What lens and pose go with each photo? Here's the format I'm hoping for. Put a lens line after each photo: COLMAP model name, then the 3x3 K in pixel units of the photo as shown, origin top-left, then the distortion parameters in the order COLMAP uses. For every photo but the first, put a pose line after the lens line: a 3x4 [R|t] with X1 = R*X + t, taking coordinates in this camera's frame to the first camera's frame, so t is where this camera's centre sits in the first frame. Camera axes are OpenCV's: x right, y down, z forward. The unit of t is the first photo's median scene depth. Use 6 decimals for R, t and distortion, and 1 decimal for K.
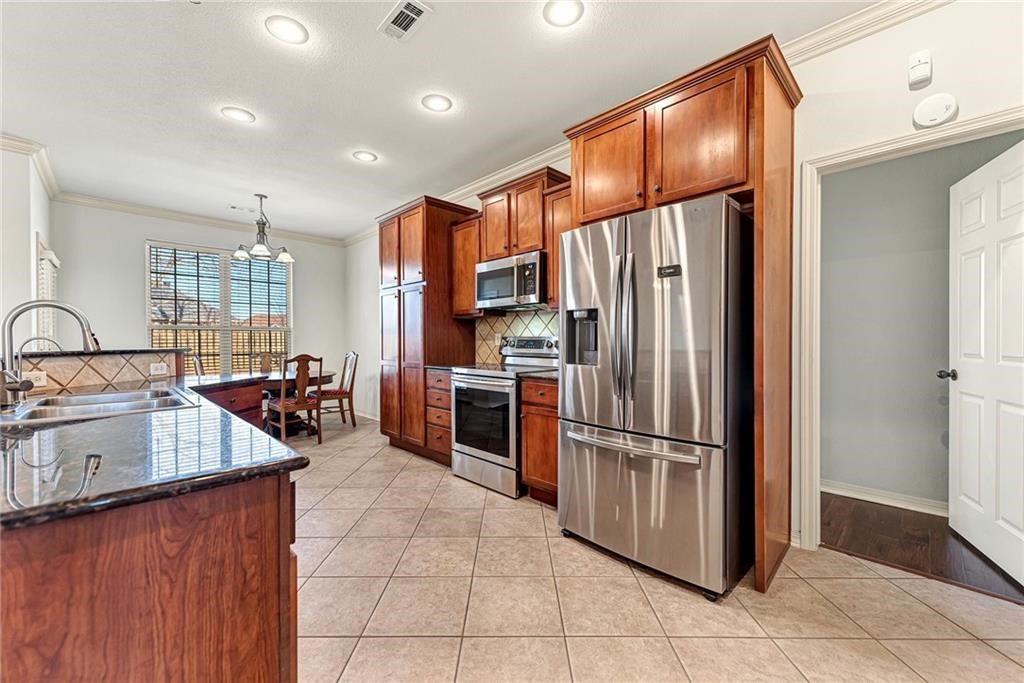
lens RADIAL K [[407.0, 0, 508.8], [0, 407.0, 342.0], [0, 0, 1]] dist [0.019657, -0.000896]
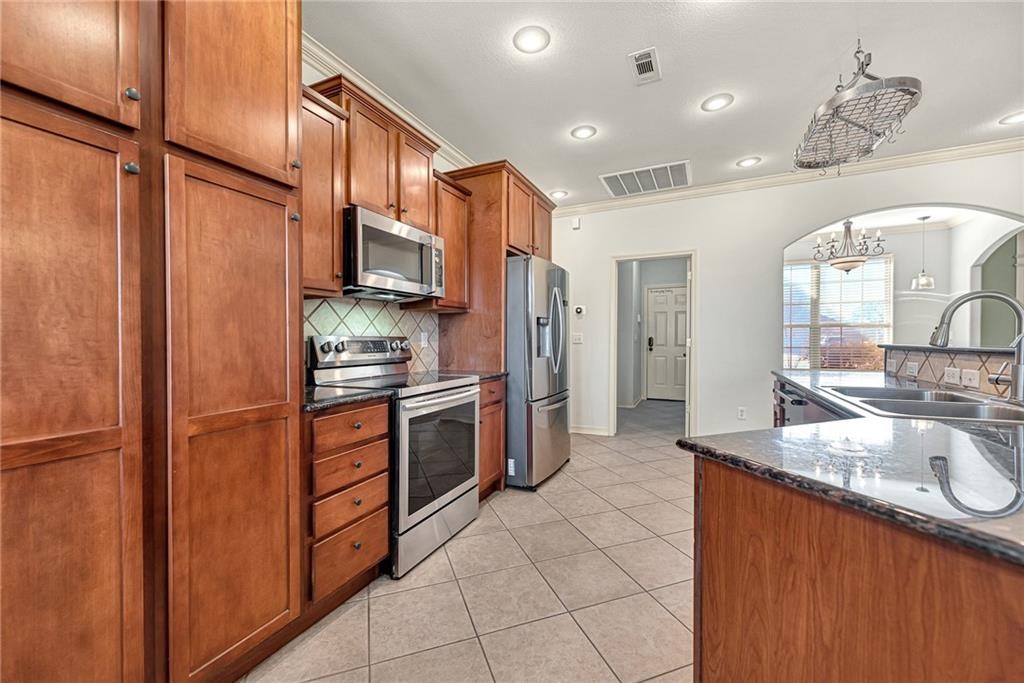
lens RADIAL K [[407.0, 0, 517.4], [0, 407.0, 343.9], [0, 0, 1]] dist [0.019657, -0.000896]
pose [[-0.368207, -0.000715, 0.929743, -0.852761], [0.013567, 0.999889, 0.006142, -0.002288], [-0.929645, 0.014875, -0.368157, 1.239859]]
